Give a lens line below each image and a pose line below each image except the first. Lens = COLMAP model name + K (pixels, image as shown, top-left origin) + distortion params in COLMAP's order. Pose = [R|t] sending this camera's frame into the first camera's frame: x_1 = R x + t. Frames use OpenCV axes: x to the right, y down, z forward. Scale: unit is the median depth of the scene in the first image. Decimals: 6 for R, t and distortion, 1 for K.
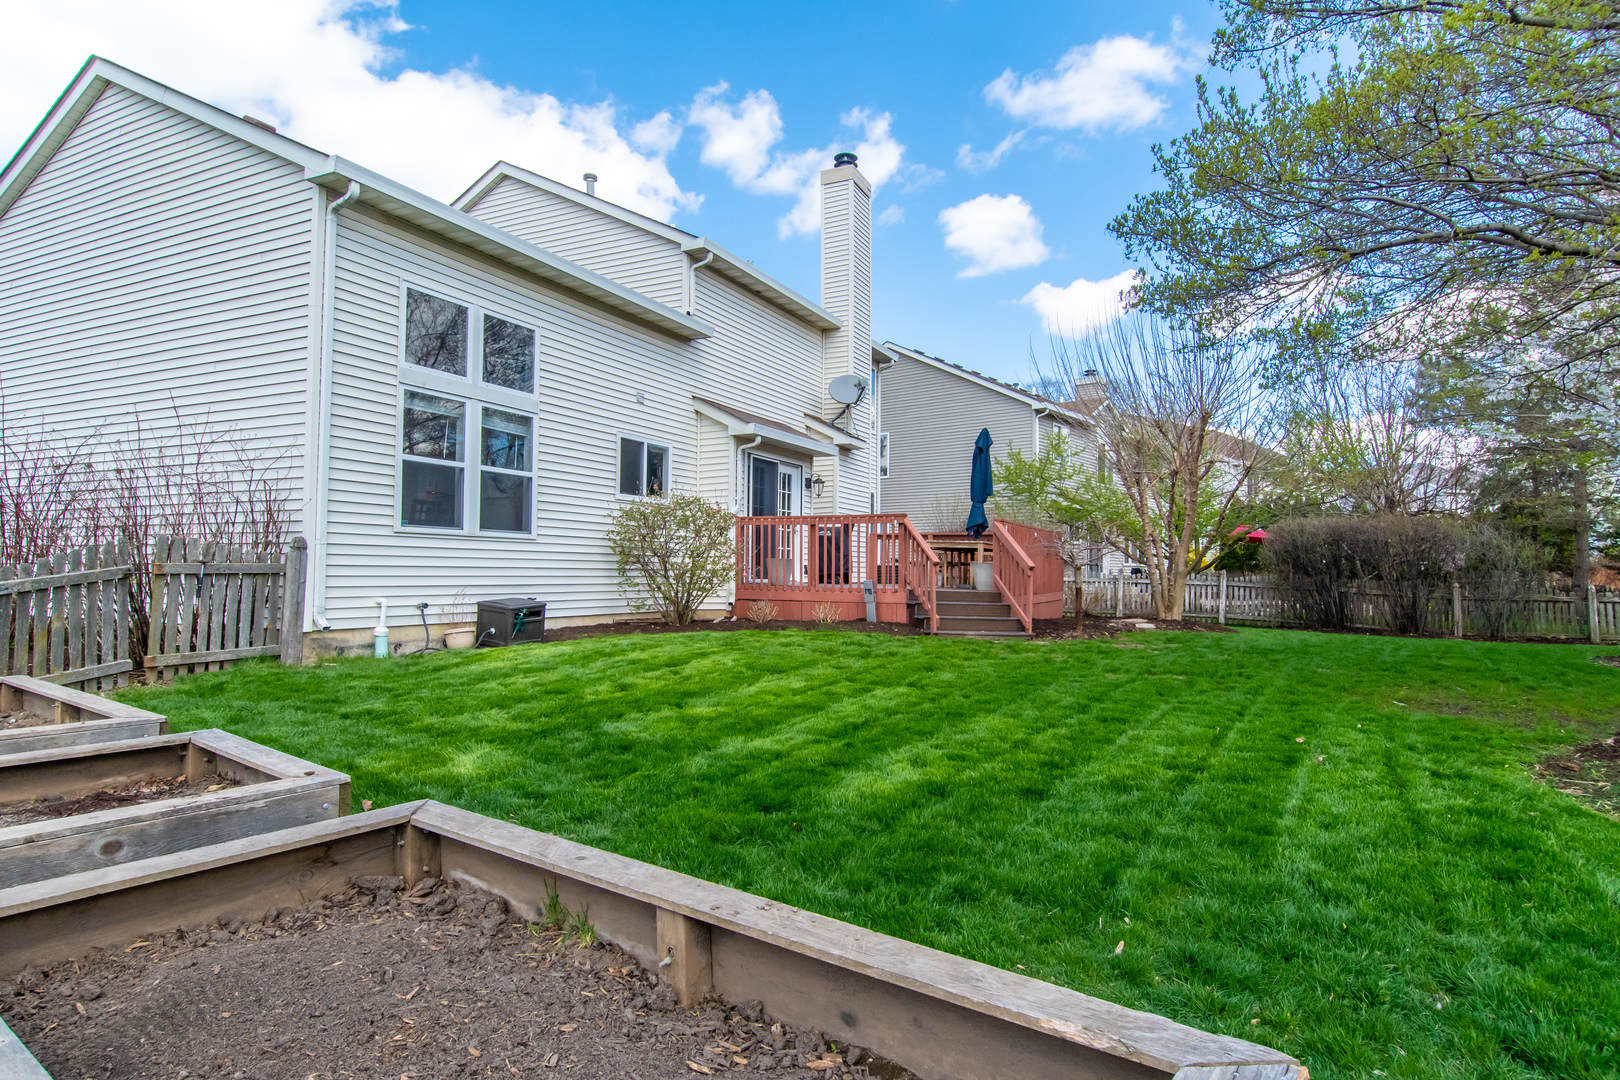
lens RADIAL K [[891.2, 0, 816.0], [0, 891.2, 526.3], [0, 0, 1]] dist [-0.004704, -0.002633]
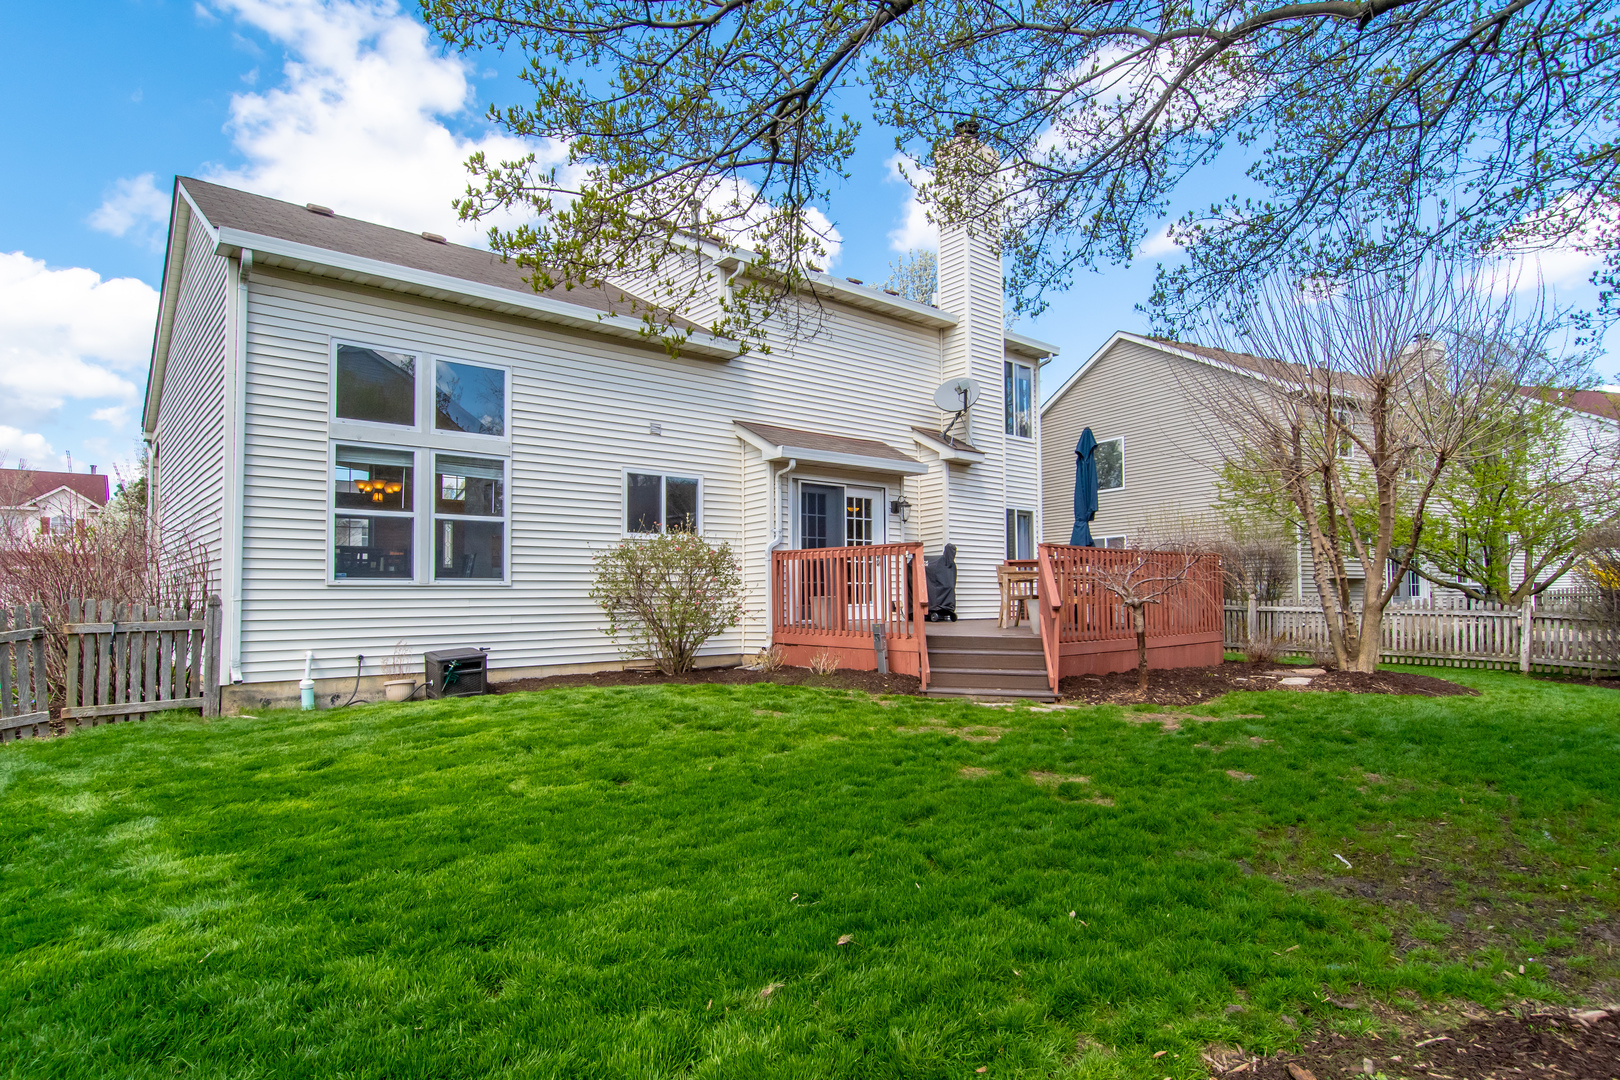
lens RADIAL K [[891.2, 0, 808.2], [0, 891.2, 557.5], [0, 0, 1]] dist [-0.004704, -0.002633]
pose [[0.919930, -0.034527, -0.390560, 0.364379], [0.038157, 0.999271, 0.001535, -0.005670], [0.390223, -0.016315, 0.920576, 0.234129]]
